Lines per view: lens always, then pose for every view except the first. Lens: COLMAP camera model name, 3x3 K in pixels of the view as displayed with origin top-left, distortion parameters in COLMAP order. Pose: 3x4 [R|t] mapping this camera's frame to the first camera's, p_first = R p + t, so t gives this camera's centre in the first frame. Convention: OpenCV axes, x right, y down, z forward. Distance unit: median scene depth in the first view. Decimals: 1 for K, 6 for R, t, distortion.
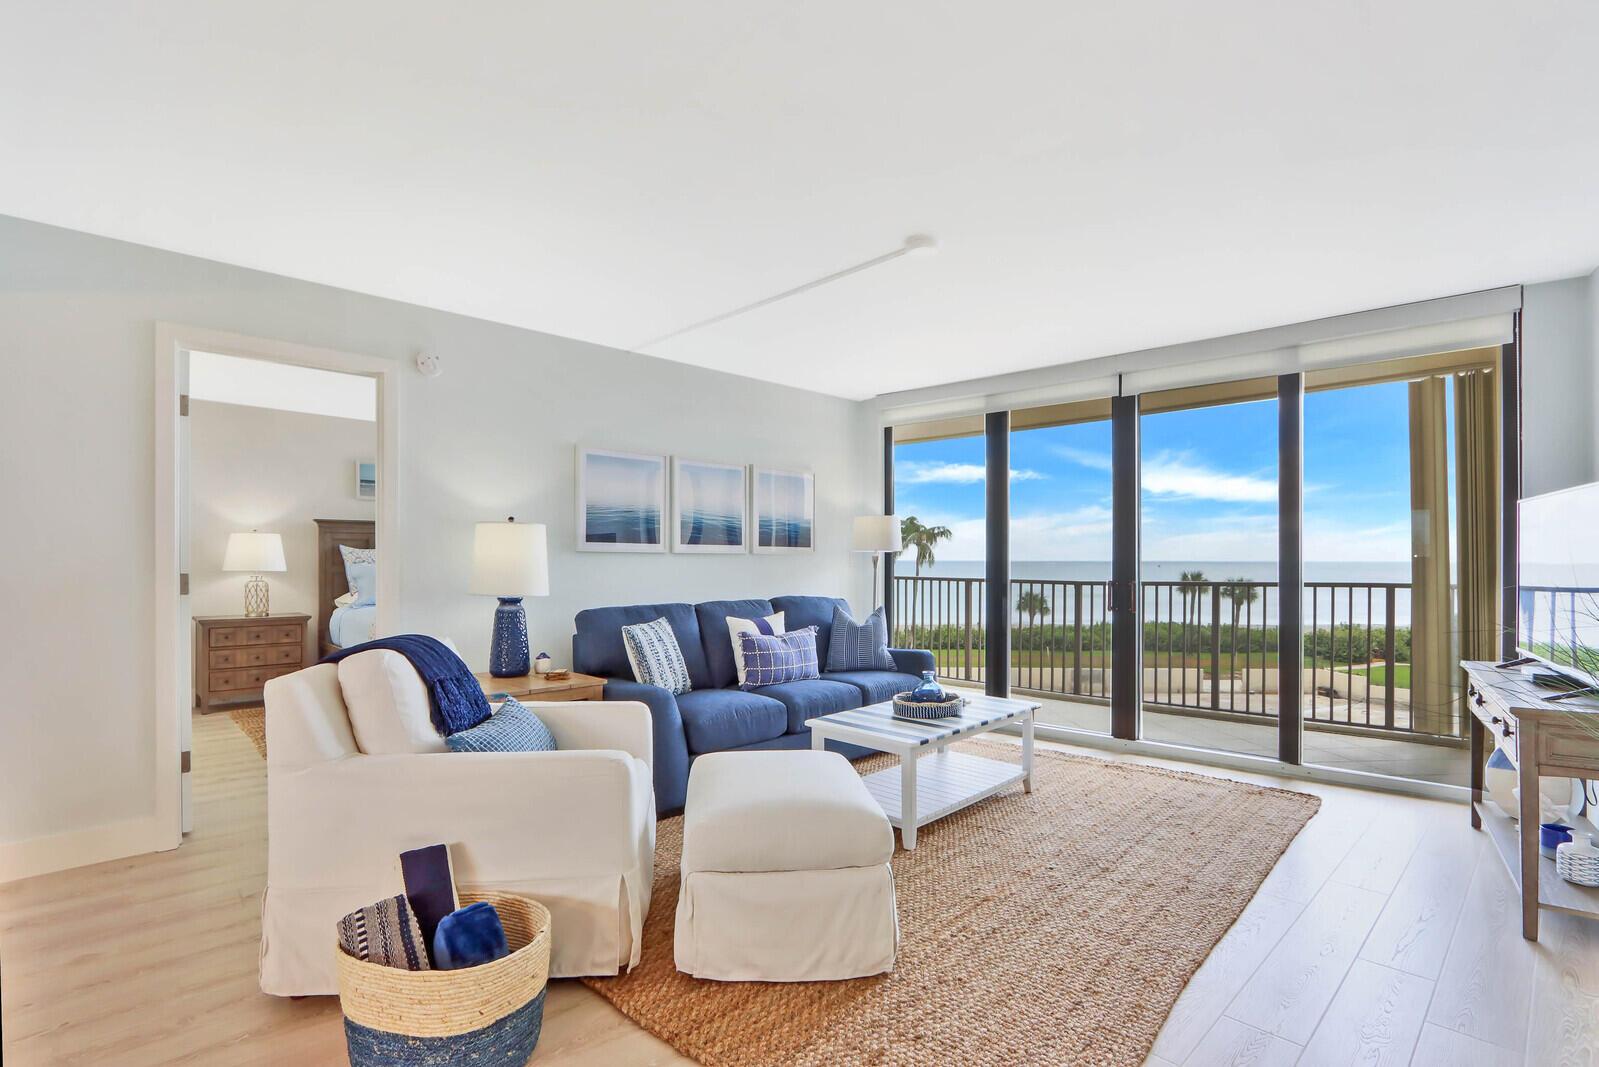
lens RADIAL K [[742.8, 0, 770.1], [0, 742.8, 568.1], [0, 0, 1]] dist [-0.005892, -0.000013]
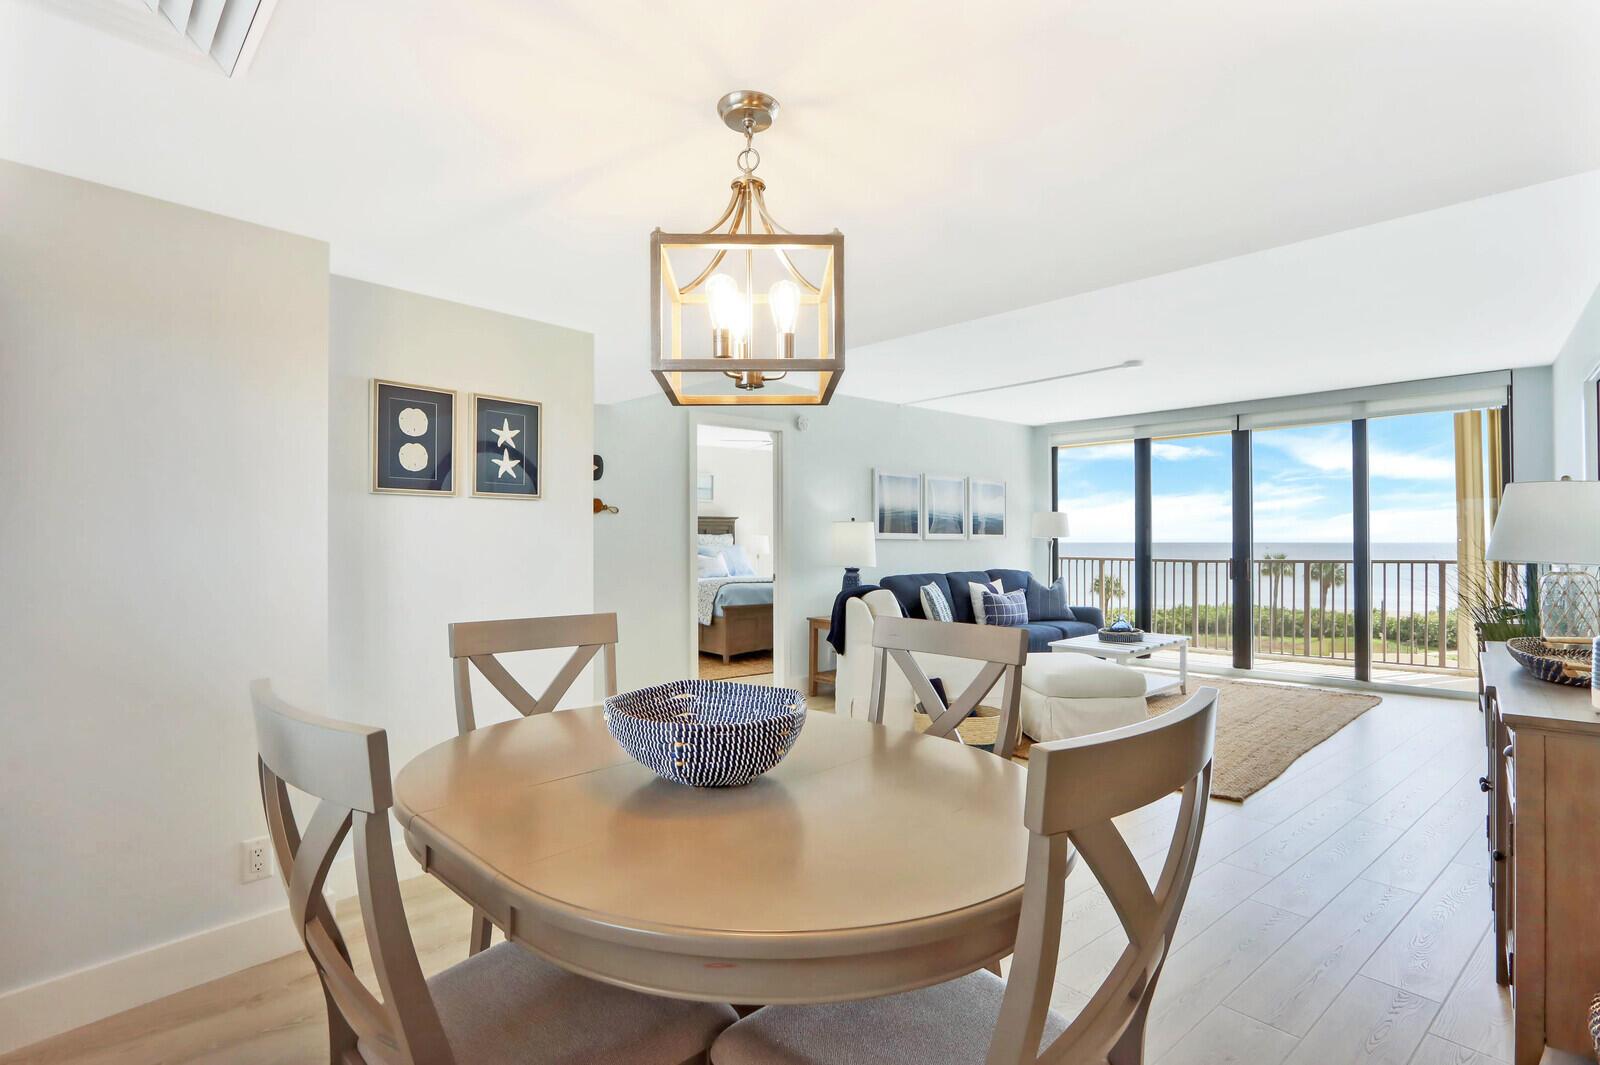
lens RADIAL K [[729.0, 0, 803.7], [0, 729.0, 545.3], [0, 0, 1]] dist [0.002344, 0.000575]
pose [[0.998470, -0.001876, -0.055267, -0.291903], [0.001403, 0.999962, -0.008586, 0.003500], [0.055281, 0.008495, 0.998435, -0.459191]]
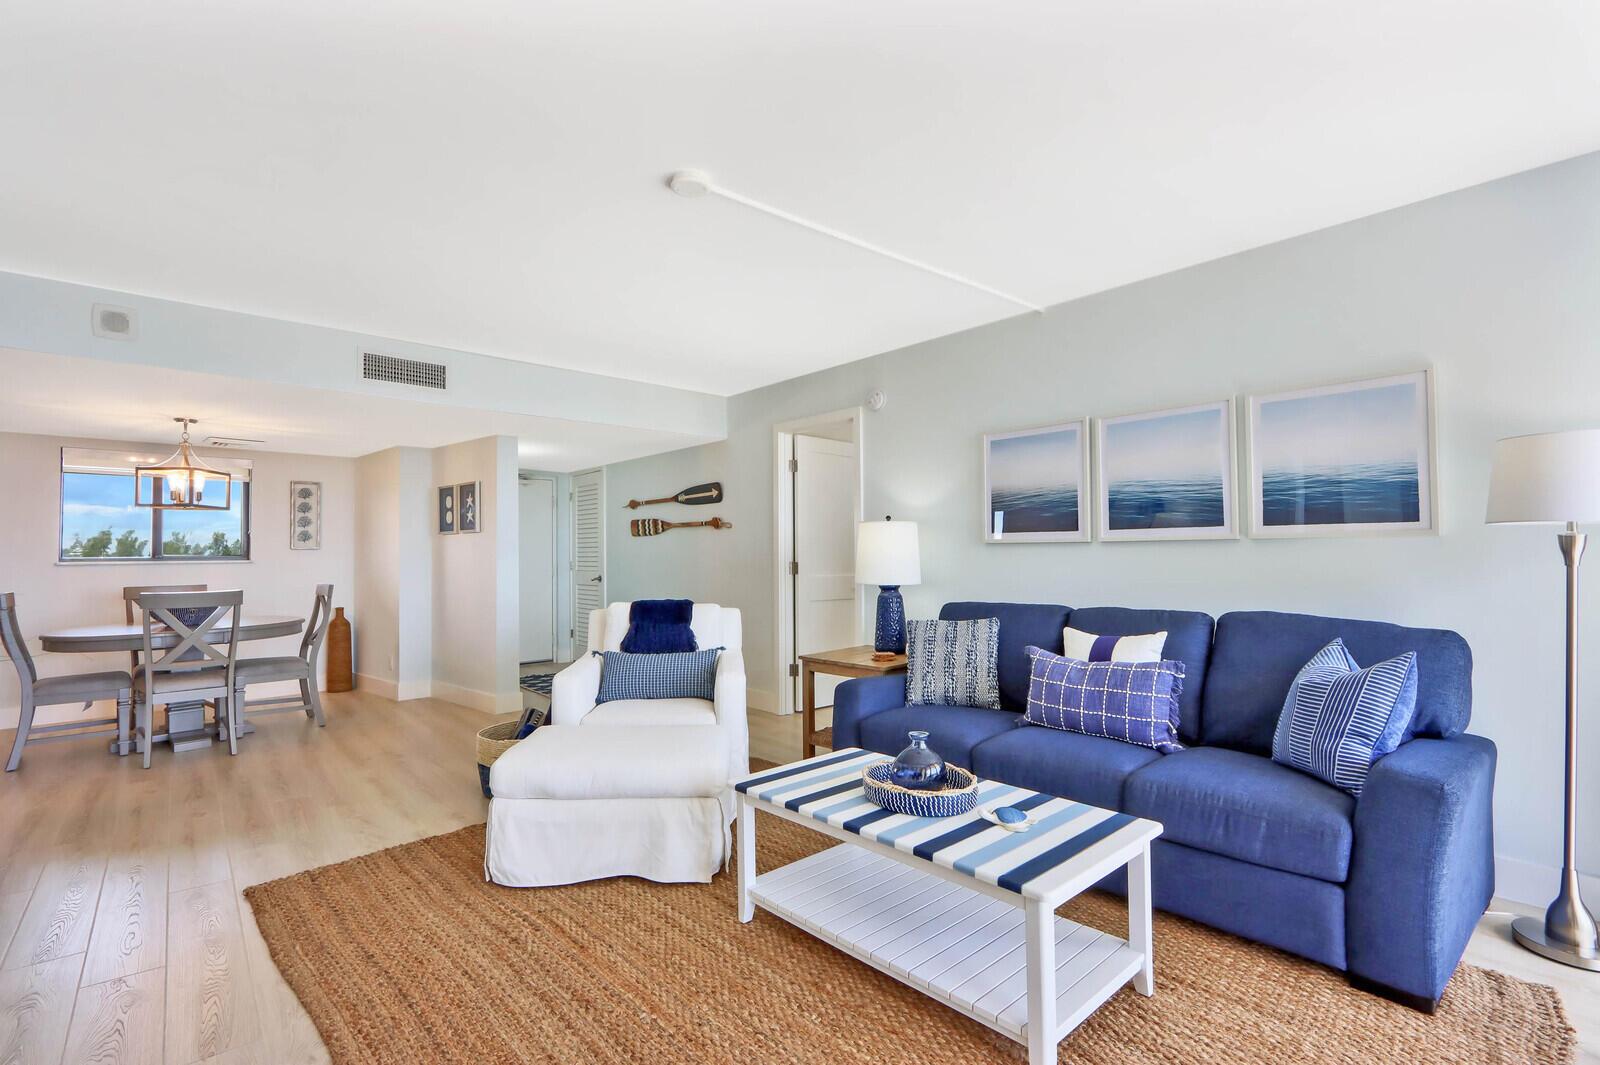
lens RADIAL K [[729.0, 0, 803.7], [0, 729.0, 545.3], [0, 0, 1]] dist [0.002344, 0.000575]
pose [[-0.023071, -0.015633, -0.999612, 0.616783], [-0.004597, 0.999869, -0.015531, -0.004056], [0.999723, 0.004236, -0.023140, 0.713321]]
